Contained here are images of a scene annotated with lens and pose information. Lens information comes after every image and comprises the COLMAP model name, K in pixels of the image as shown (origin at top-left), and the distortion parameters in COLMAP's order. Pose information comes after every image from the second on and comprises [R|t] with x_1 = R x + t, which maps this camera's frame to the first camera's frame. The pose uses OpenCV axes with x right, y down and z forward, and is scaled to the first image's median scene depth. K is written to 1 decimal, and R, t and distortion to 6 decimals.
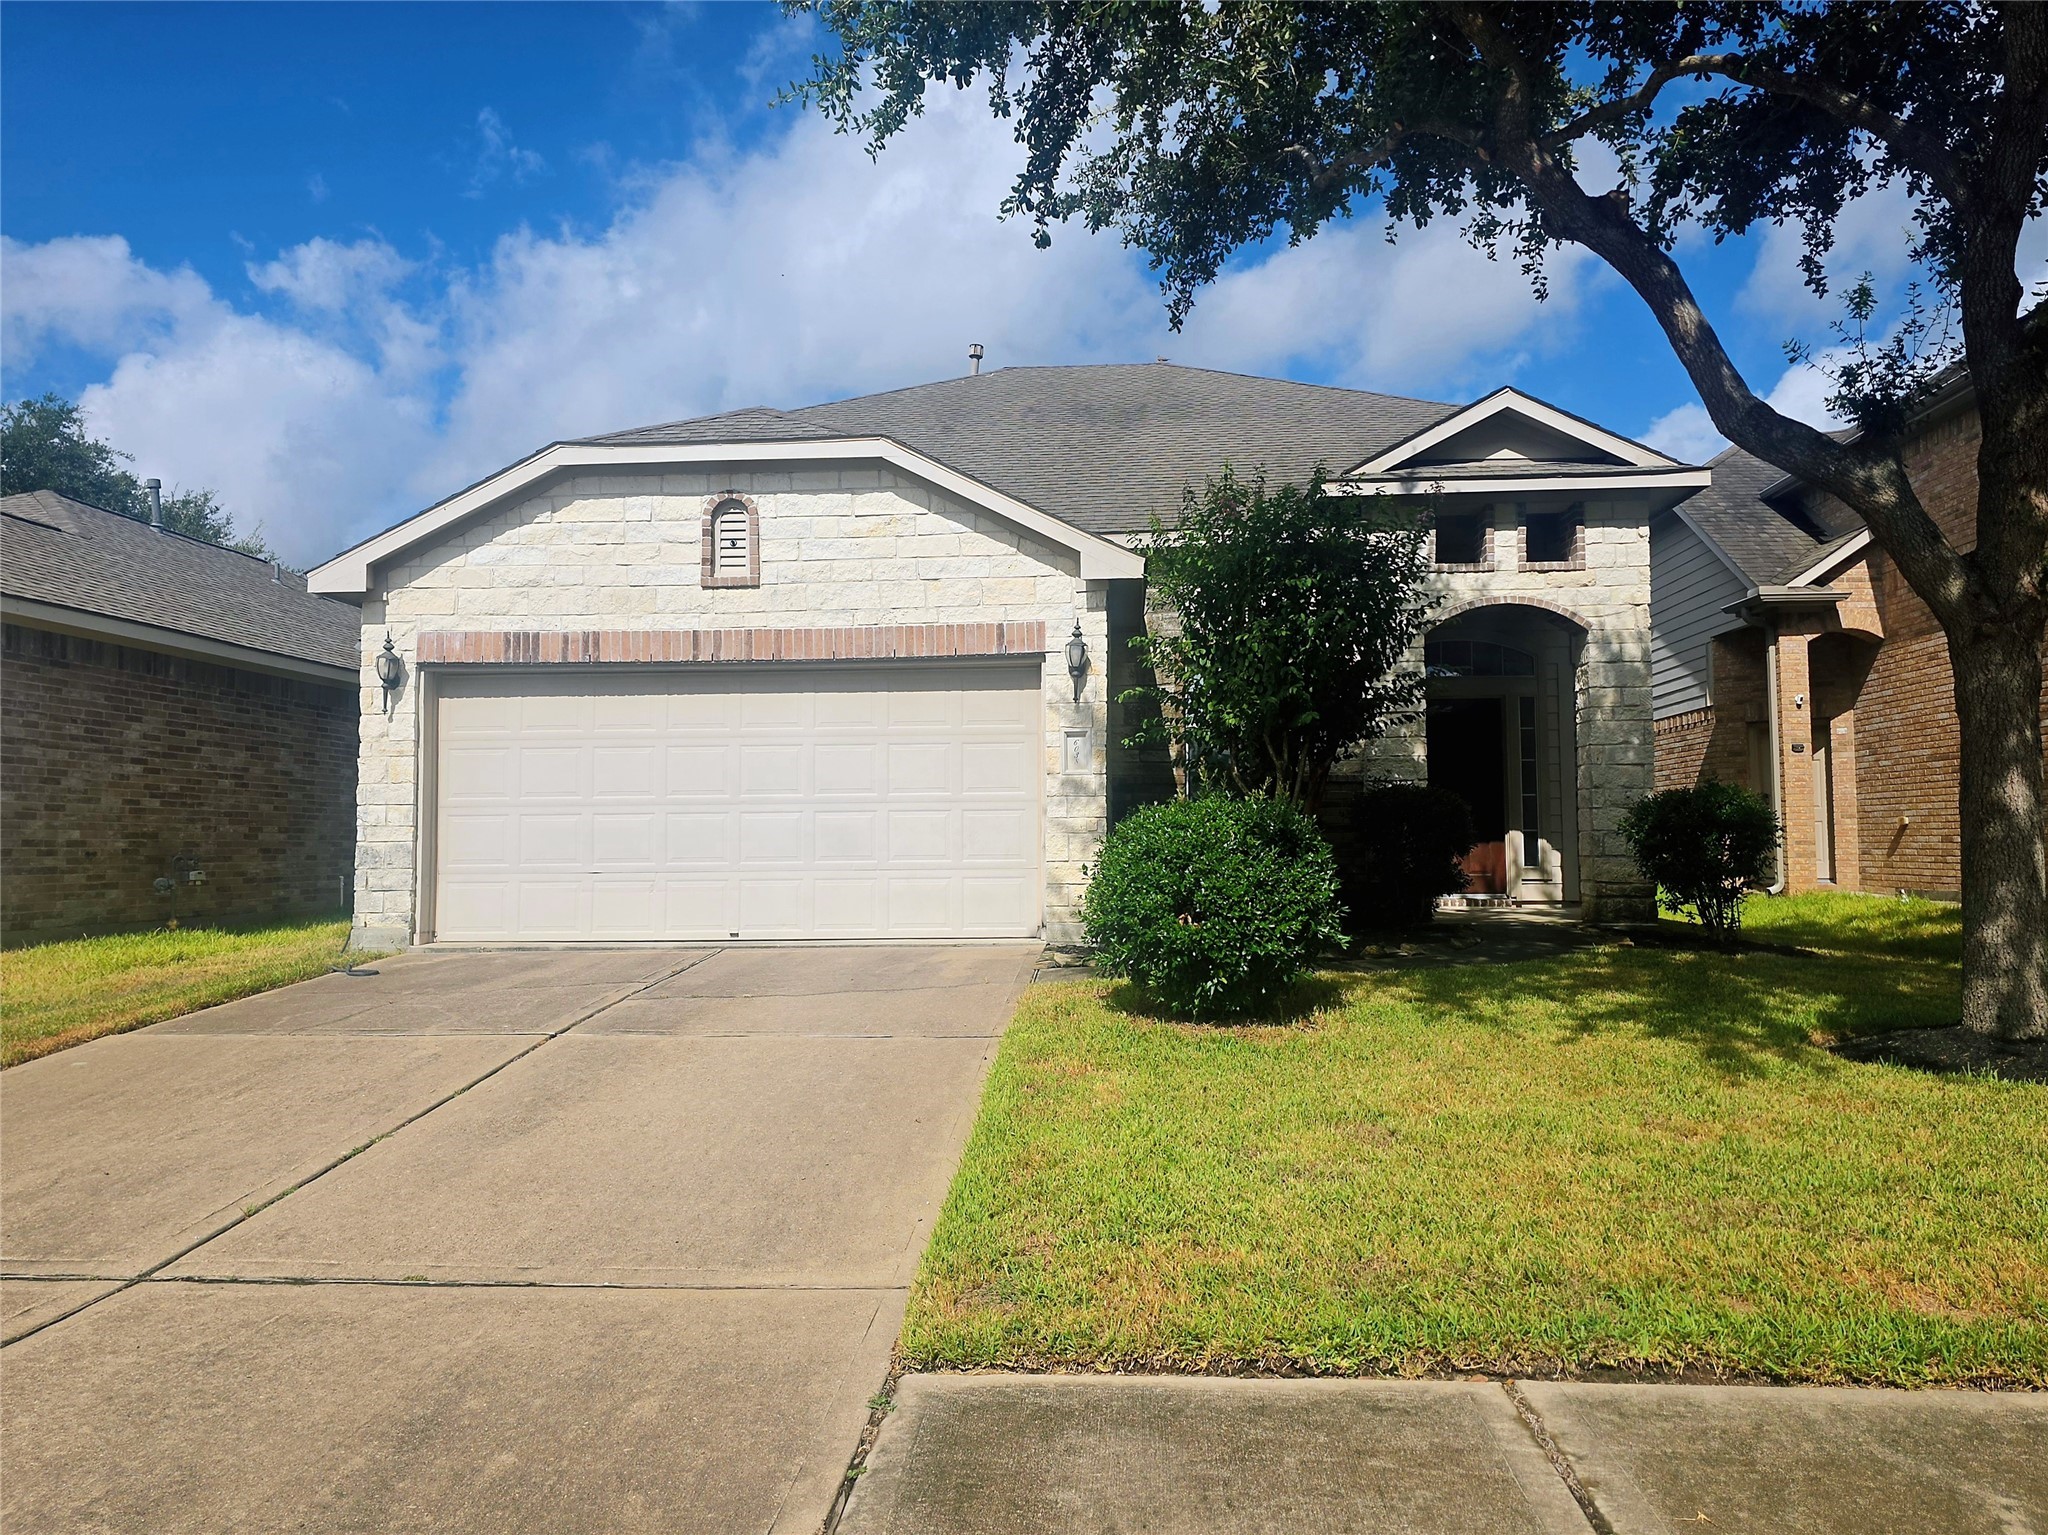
lens RADIAL K [[1413.4, 0, 1024.0], [0, 1413.4, 767.5], [0, 0, 1]] dist [0.053168, -0.049212]
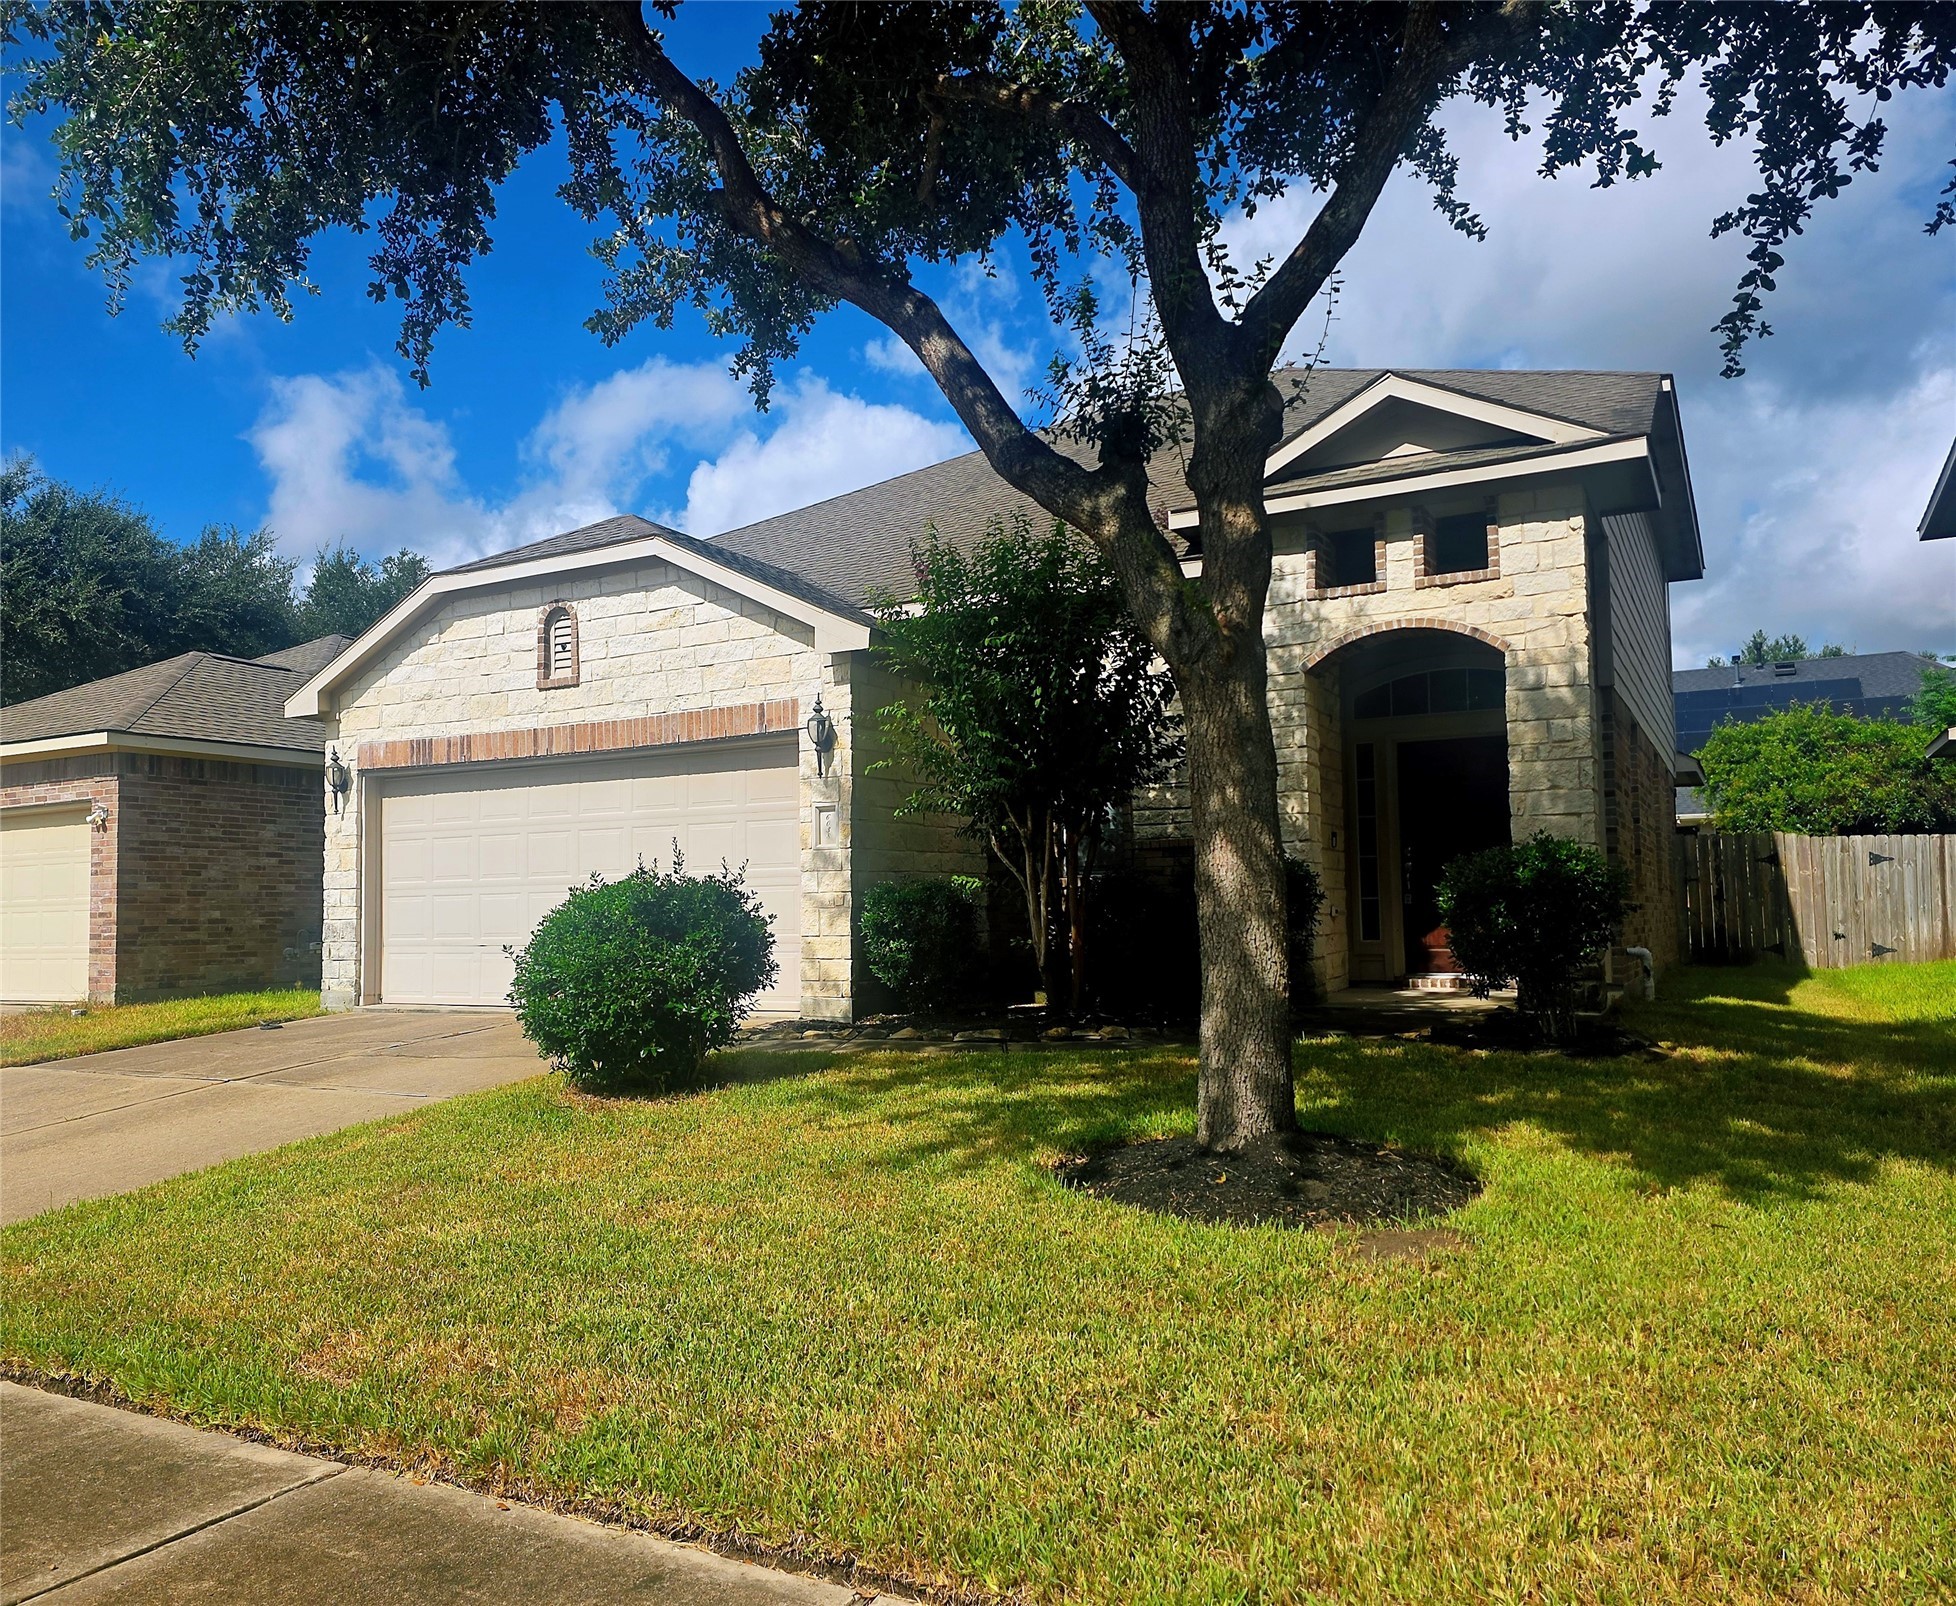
lens RADIAL K [[1494.7, 0, 822.4], [0, 1494.7, 831.0], [0, 0, 1]] dist [0.046237, -0.000832]
pose [[0.888490, -0.032229, -0.457763, 0.500220], [0.033071, 0.999434, -0.006175, -0.001576], [0.457703, -0.009652, 0.889053, 0.056628]]
